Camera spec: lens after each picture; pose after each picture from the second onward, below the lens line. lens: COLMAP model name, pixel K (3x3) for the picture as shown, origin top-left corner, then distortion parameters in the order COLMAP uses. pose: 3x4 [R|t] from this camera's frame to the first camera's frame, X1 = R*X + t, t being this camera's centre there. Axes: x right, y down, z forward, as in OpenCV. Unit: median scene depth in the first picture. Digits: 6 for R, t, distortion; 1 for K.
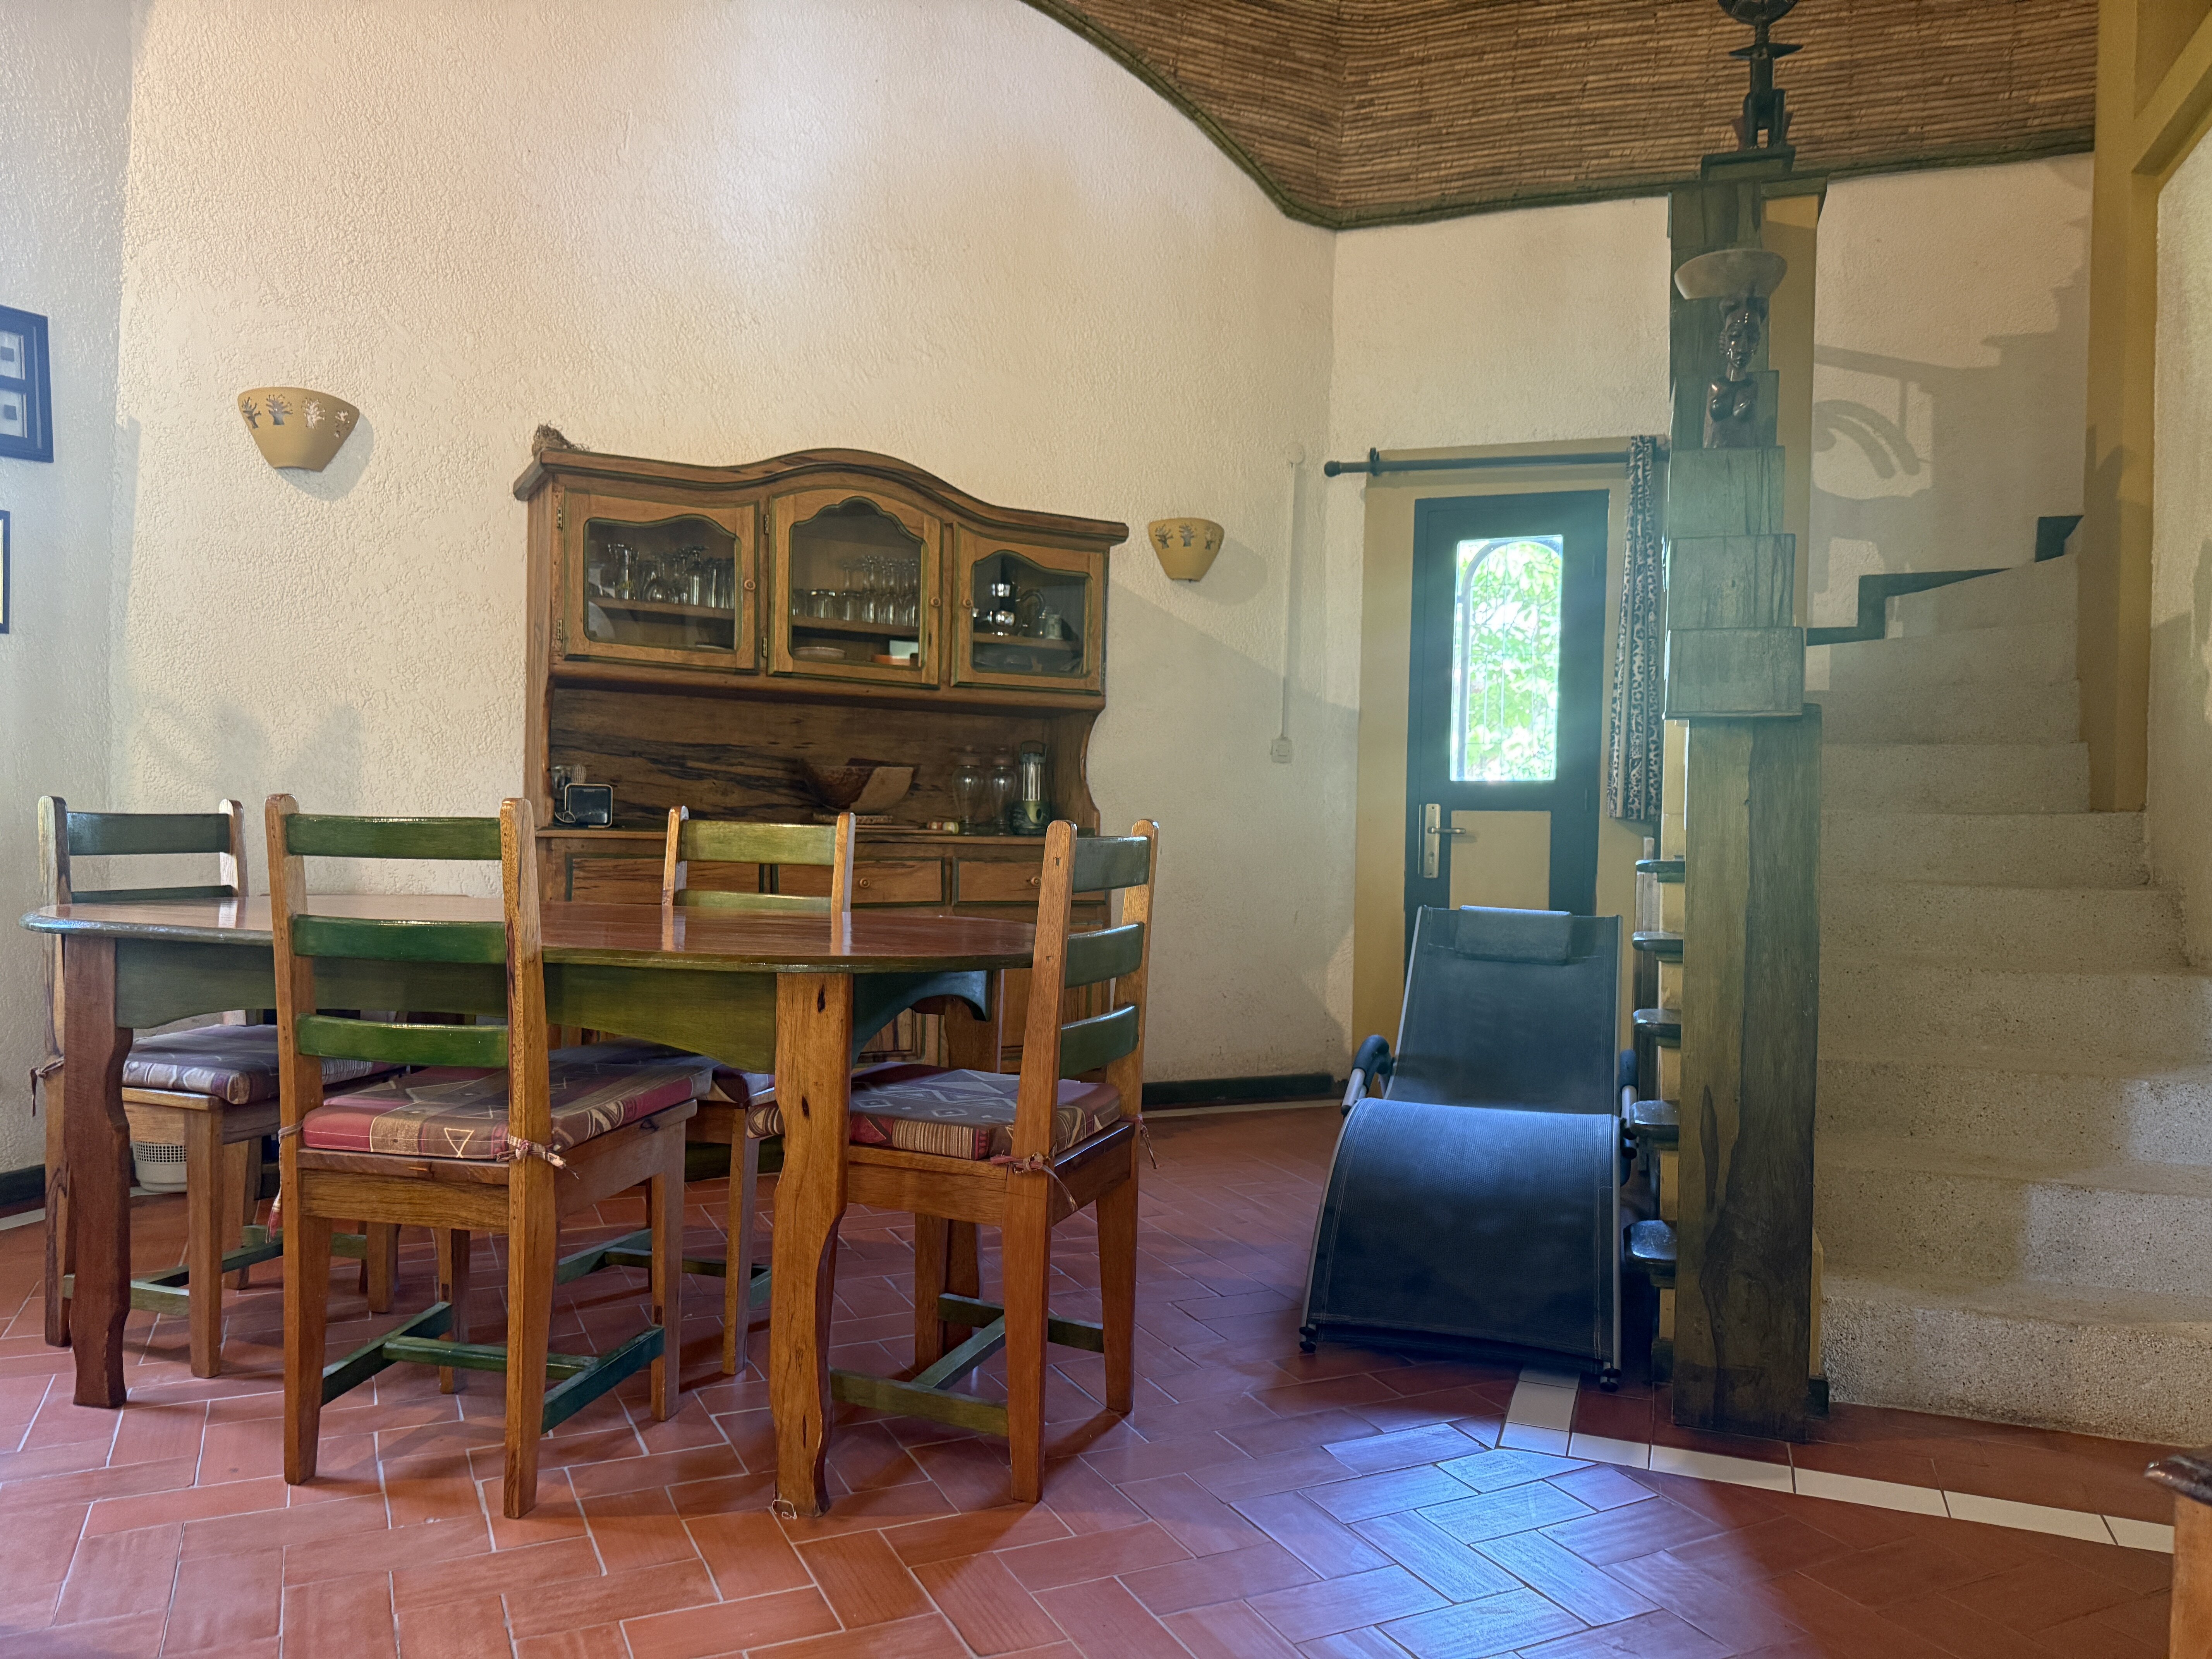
lens RADIAL K [[1554.3, 0, 1103.0], [0, 1554.3, 834.5], [0, 0, 1]] dist [0.018832, -0.020724]
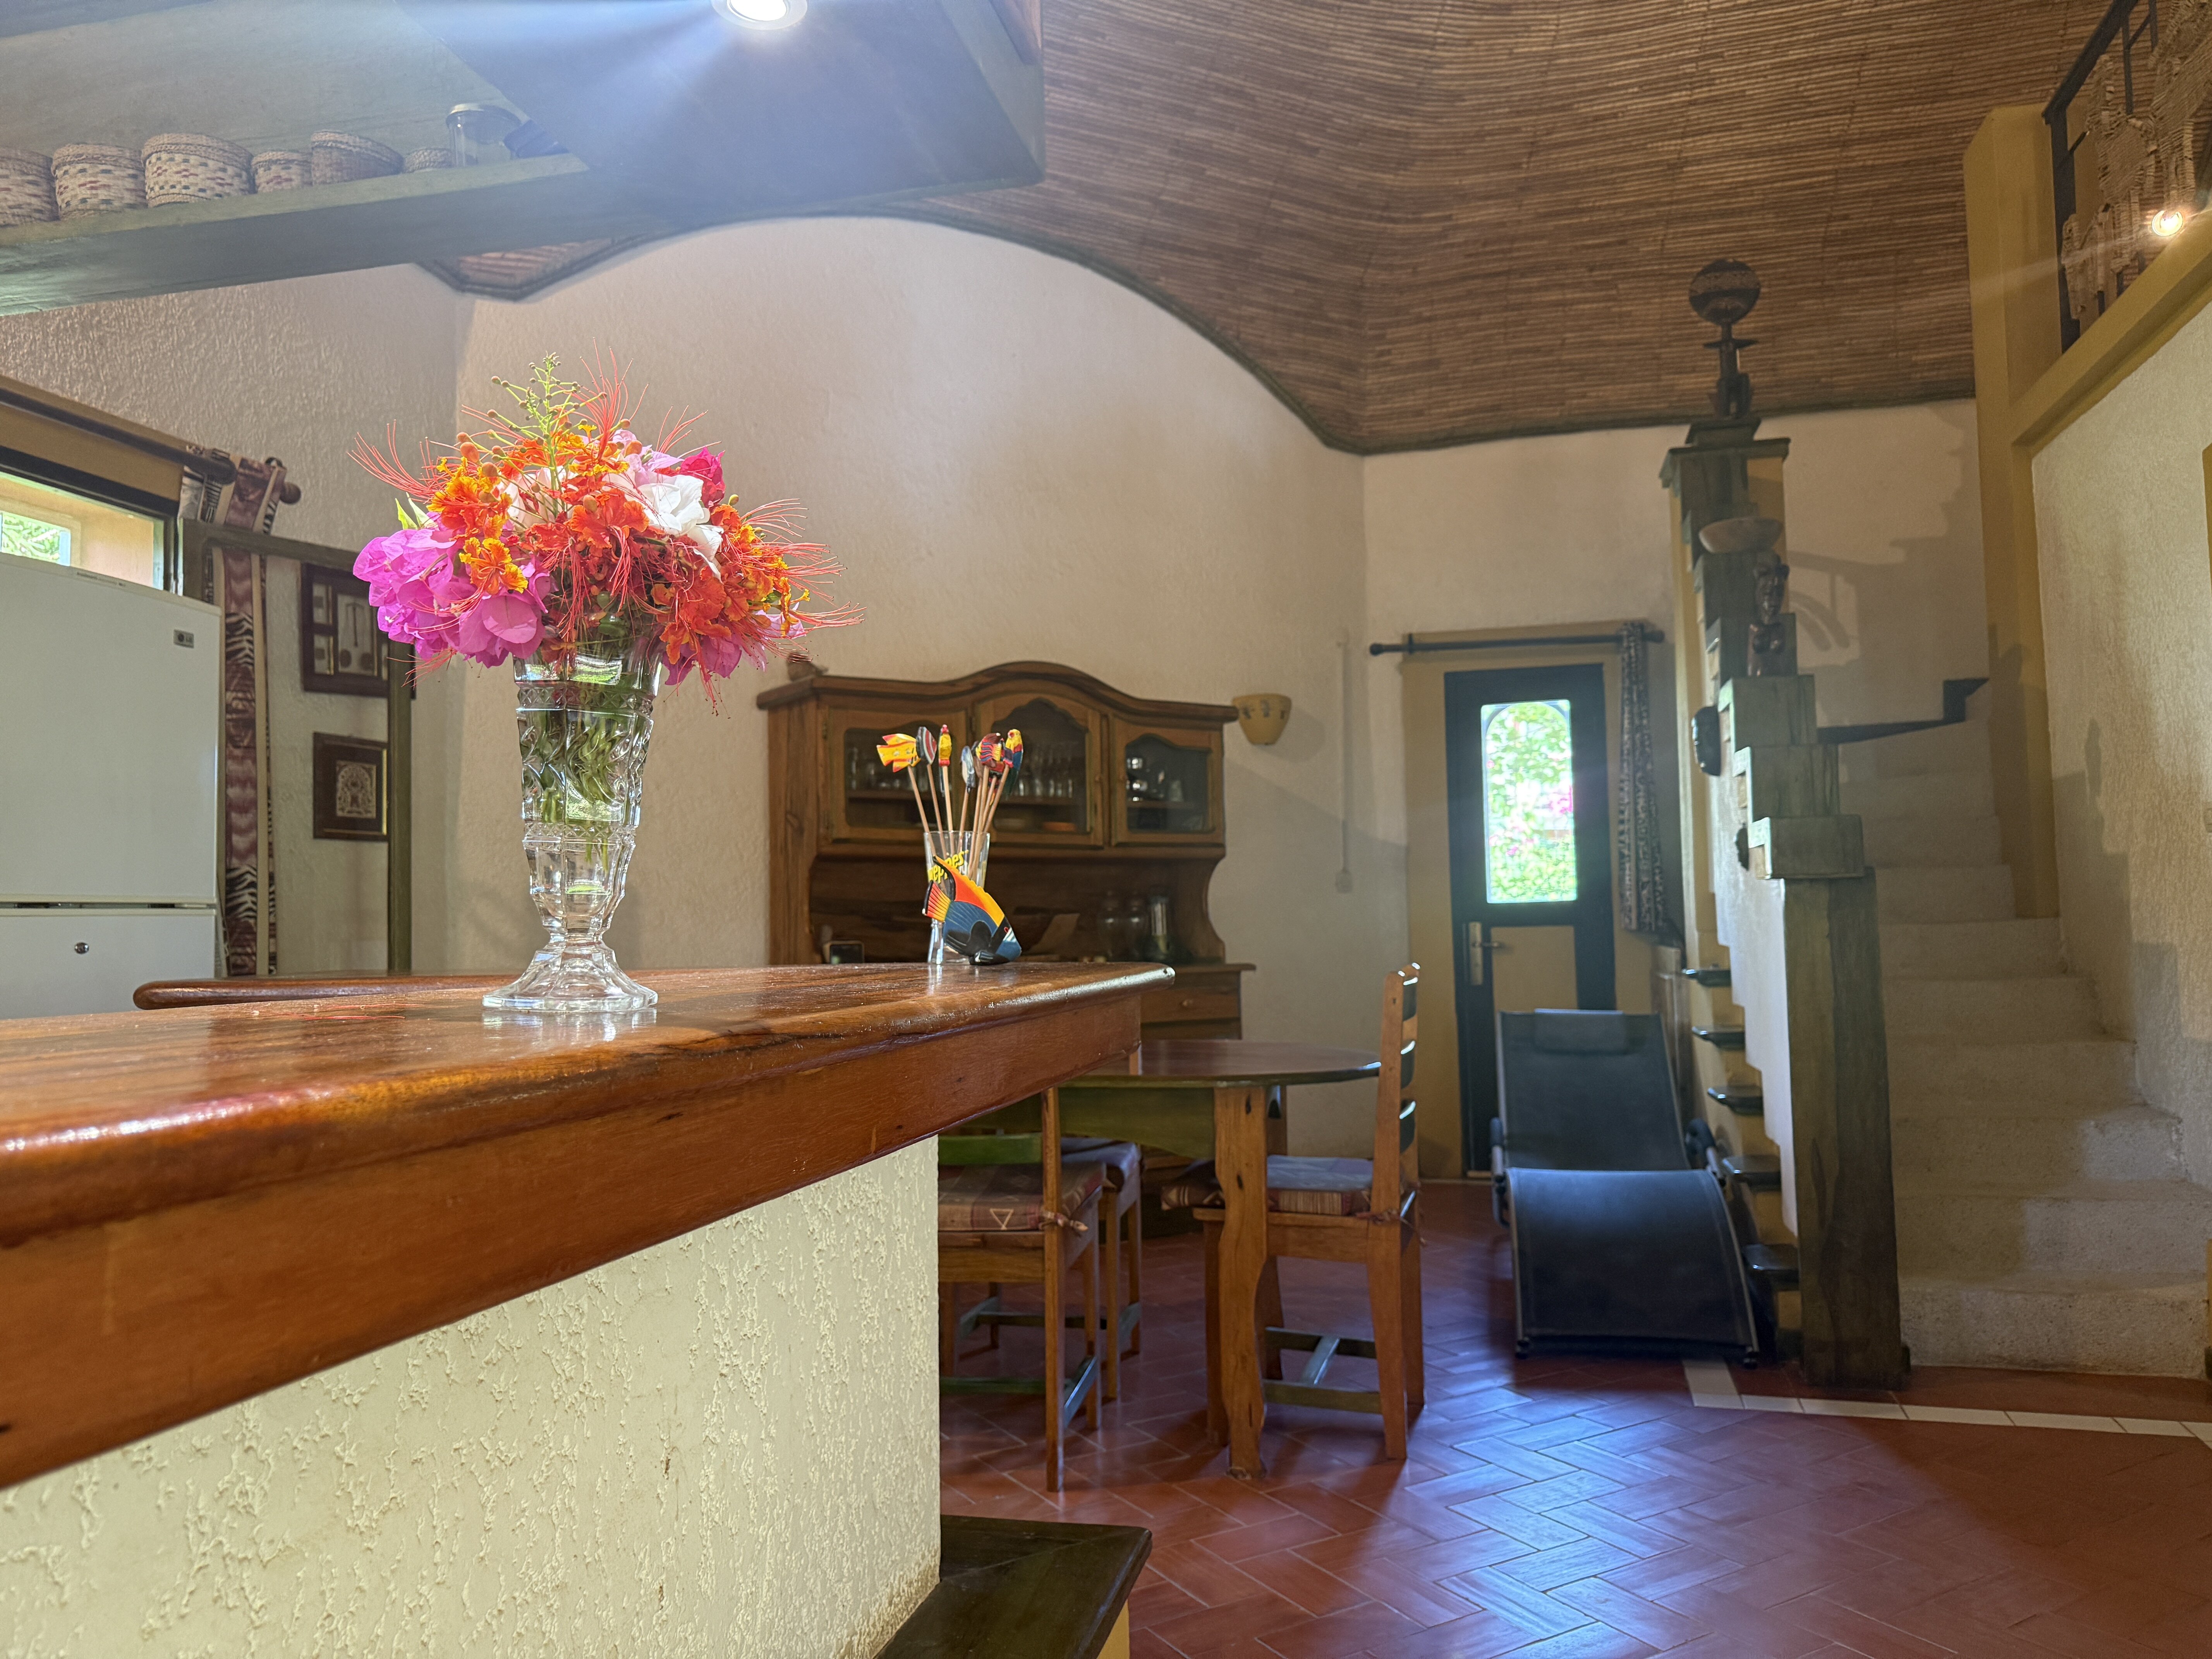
lens RADIAL K [[1563.4, 0, 1101.8], [0, 1563.4, 823.5], [0, 0, 1]] dist [0.039639, -0.058544]
pose [[0.995689, -0.035426, 0.085724, -0.233604], [0.041510, 0.996665, -0.070261, -0.031407], [-0.082949, 0.073517, 0.993838, -0.244210]]
